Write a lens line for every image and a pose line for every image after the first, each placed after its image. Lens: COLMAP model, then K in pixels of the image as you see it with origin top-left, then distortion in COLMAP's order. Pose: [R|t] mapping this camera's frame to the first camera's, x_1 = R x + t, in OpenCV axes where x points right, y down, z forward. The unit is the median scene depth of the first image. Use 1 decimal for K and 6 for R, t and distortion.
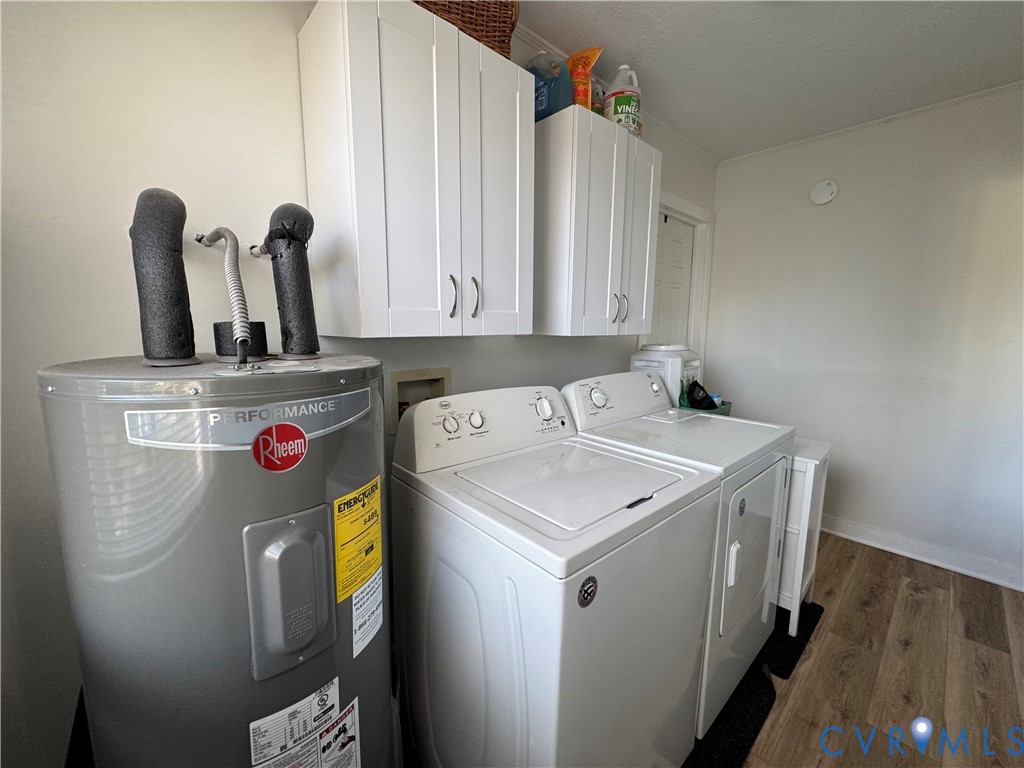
lens RADIAL K [[409.7, 0, 511.2], [0, 409.7, 383.3], [0, 0, 1]] dist [-0.004192, 0.000190]
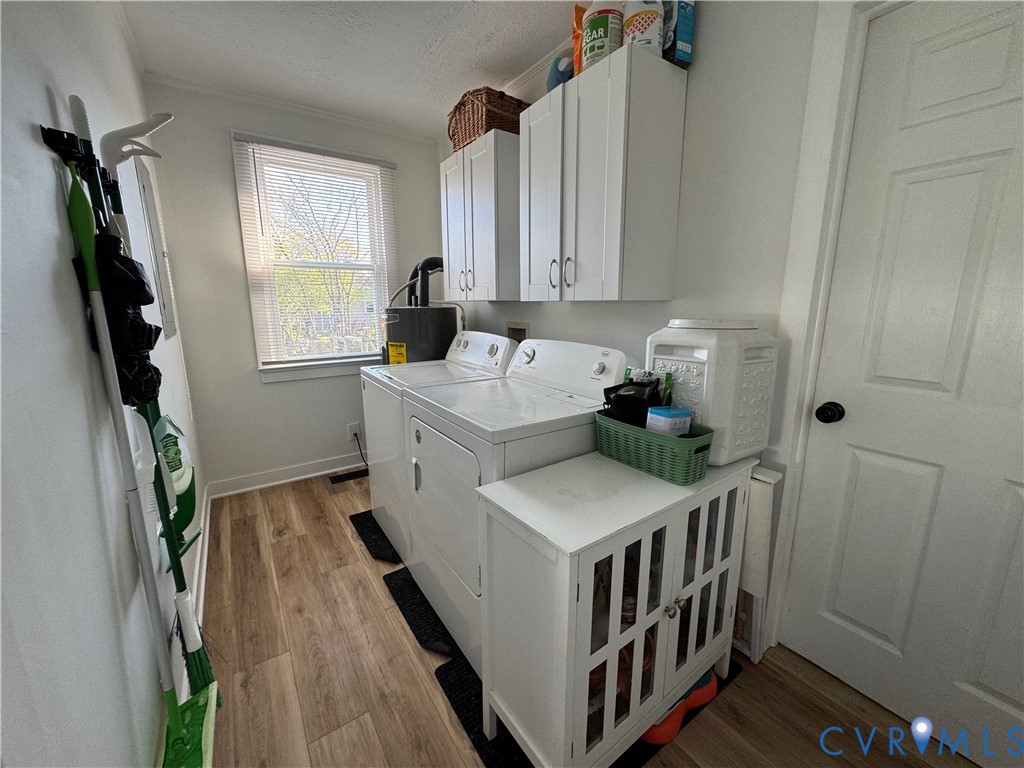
lens RADIAL K [[409.7, 0, 511.2], [0, 409.7, 383.3], [0, 0, 1]] dist [-0.004192, 0.000190]
pose [[-0.140972, 0.182830, -0.972985, 1.450586], [-0.141070, 0.969061, 0.202531, -0.122303], [0.979911, 0.165811, -0.110819, 1.178783]]
